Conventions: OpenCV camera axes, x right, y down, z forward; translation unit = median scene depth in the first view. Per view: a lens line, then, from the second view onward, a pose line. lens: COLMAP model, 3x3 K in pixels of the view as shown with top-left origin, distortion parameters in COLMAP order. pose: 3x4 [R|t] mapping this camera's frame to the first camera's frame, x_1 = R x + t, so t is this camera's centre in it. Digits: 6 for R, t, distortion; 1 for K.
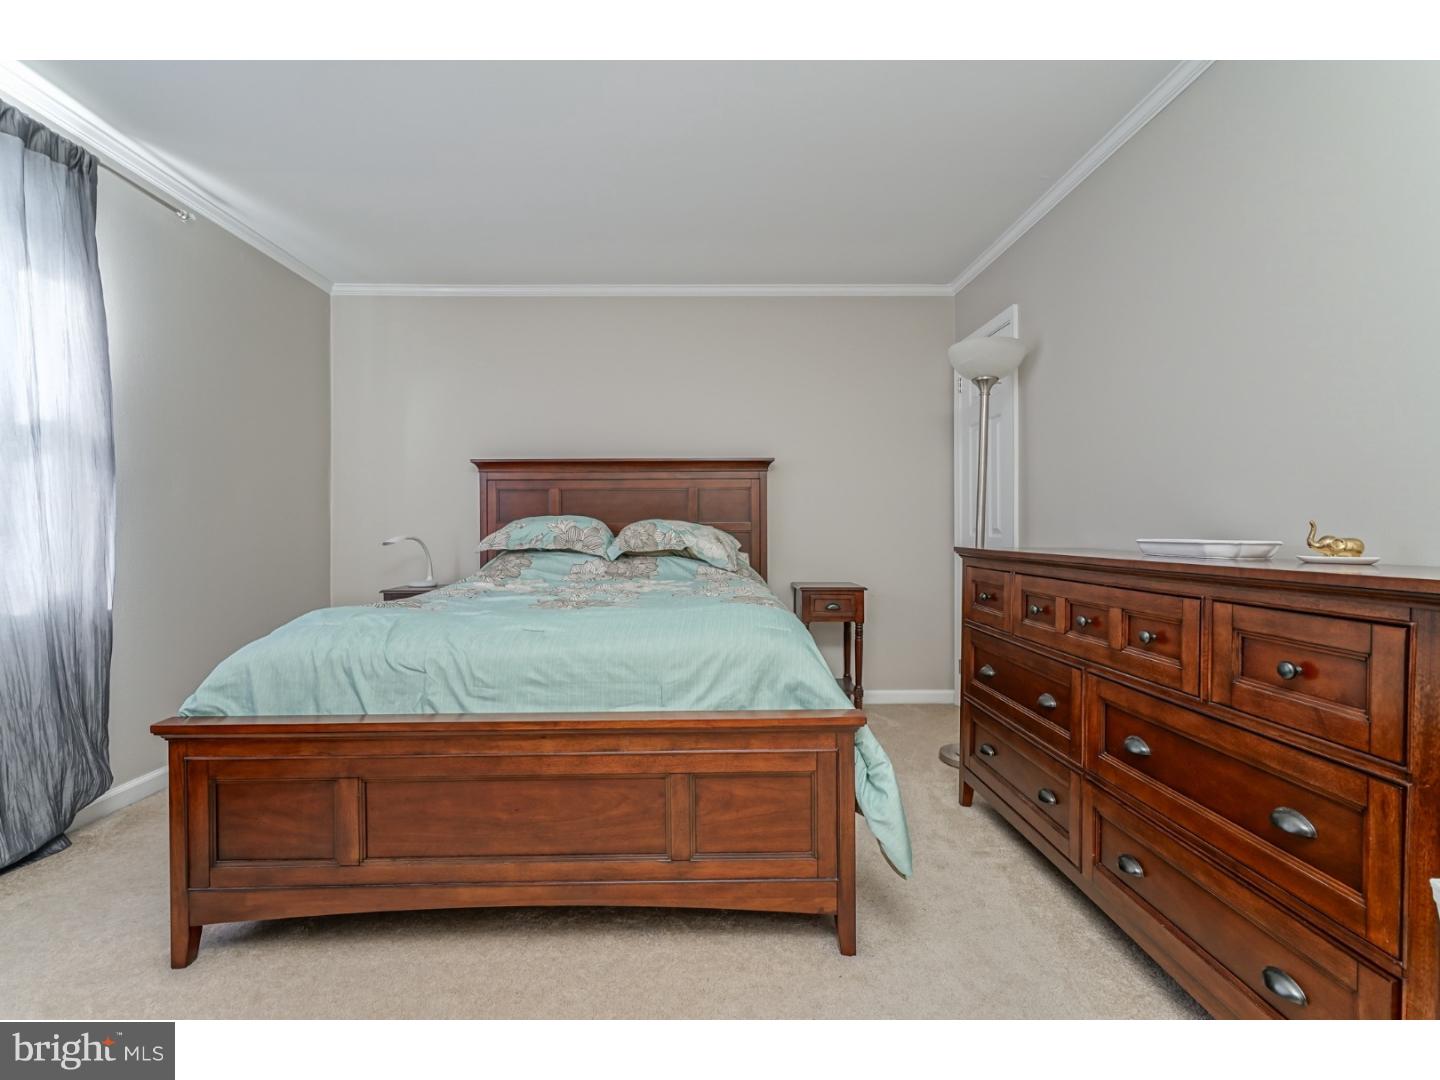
lens RADIAL K [[685.8, 0, 676.3], [0, 685.8, 545.2], [0, 0, 1]] dist [-0.006201, 0.003437]
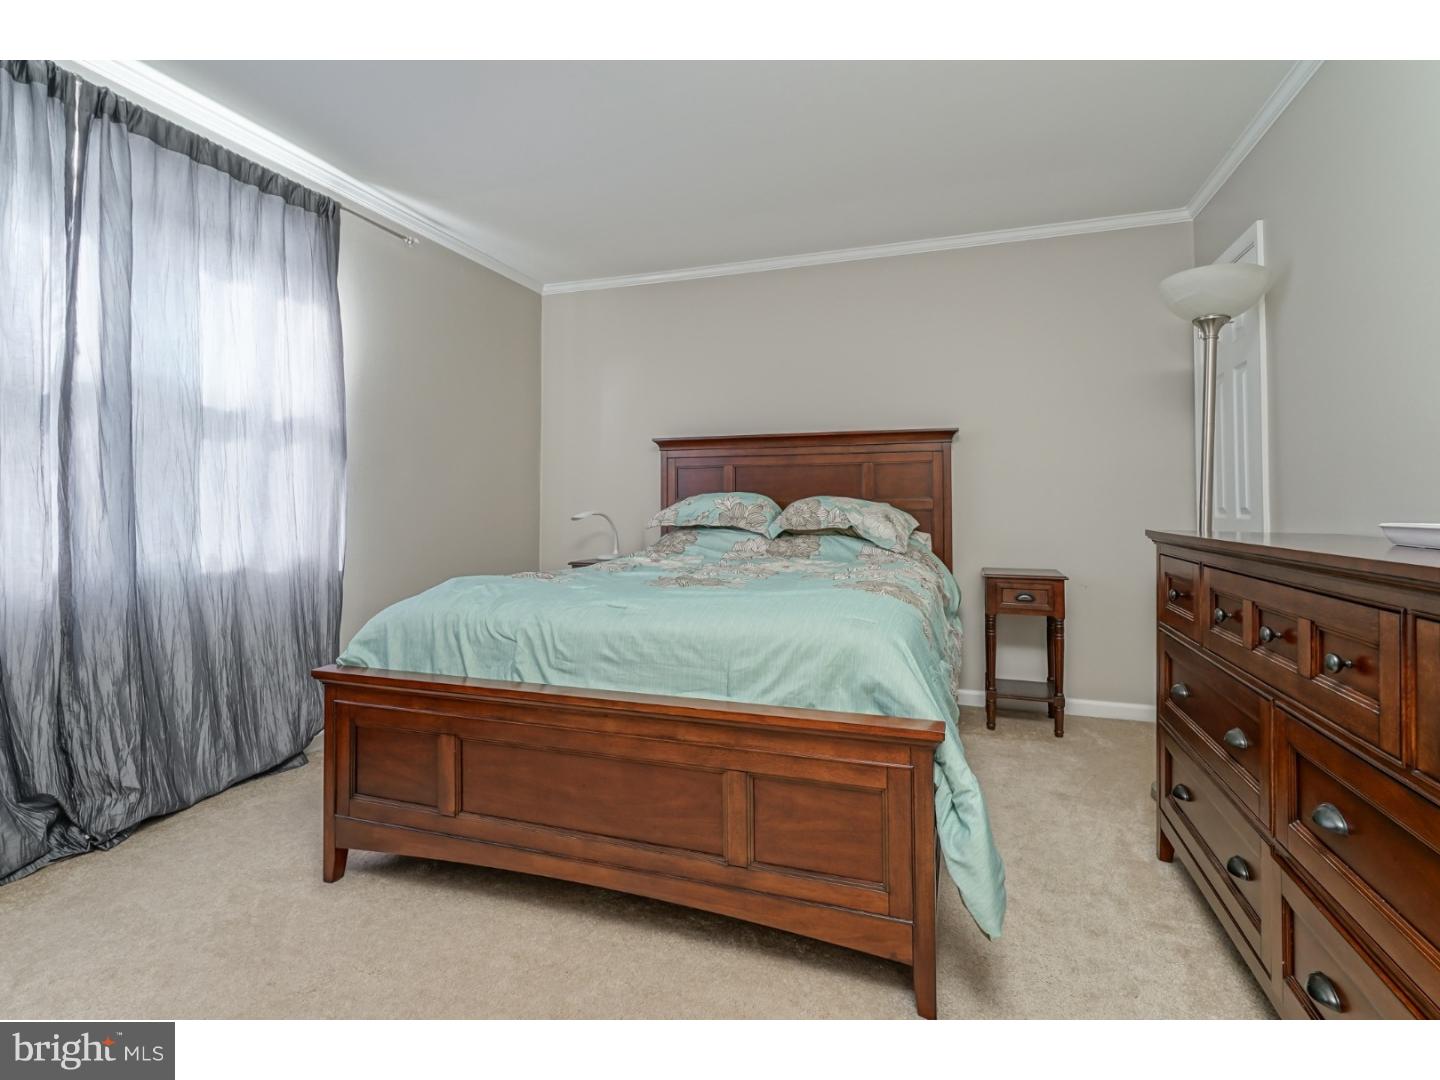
lens RADIAL K [[685.8, 0, 721.6], [0, 685.8, 503.2], [0, 0, 1]] dist [-0.006201, 0.003437]
pose [[0.942250, 0.002835, -0.334898, 0.234409], [-0.012319, 0.999581, -0.026200, -0.002022], [0.334683, 0.028812, 0.941890, 0.091269]]
